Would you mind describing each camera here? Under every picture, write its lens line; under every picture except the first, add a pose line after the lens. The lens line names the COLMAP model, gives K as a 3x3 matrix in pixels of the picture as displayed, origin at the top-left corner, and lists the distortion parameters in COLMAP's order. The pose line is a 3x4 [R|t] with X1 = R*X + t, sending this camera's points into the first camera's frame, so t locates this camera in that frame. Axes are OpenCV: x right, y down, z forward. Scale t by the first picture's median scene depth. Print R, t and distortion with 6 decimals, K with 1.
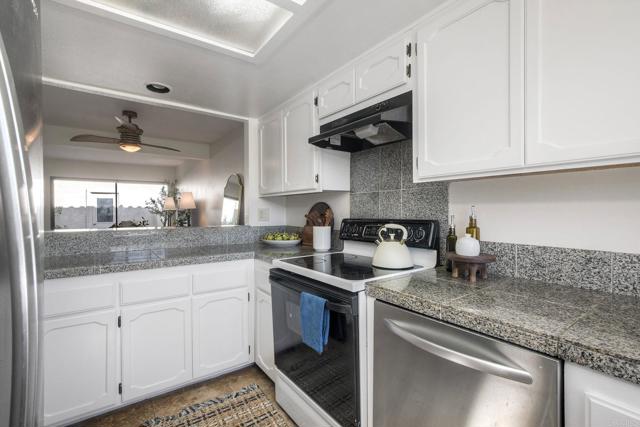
lens RADIAL K [[290.6, 0, 315.6], [0, 290.6, 212.1], [0, 0, 1]] dist [0.009738, 0.001813]
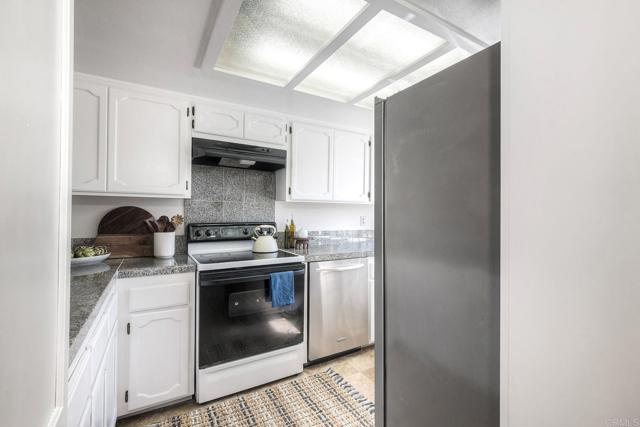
lens RADIAL K [[290.6, 0, 322.3], [0, 290.6, 211.1], [0, 0, 1]] dist [0.009738, 0.001813]
pose [[0.084924, 0.005887, 0.996370, -1.155377], [0.000521, 0.999982, -0.005953, -0.022861], [-0.996387, 0.001024, 0.084919, 0.493322]]
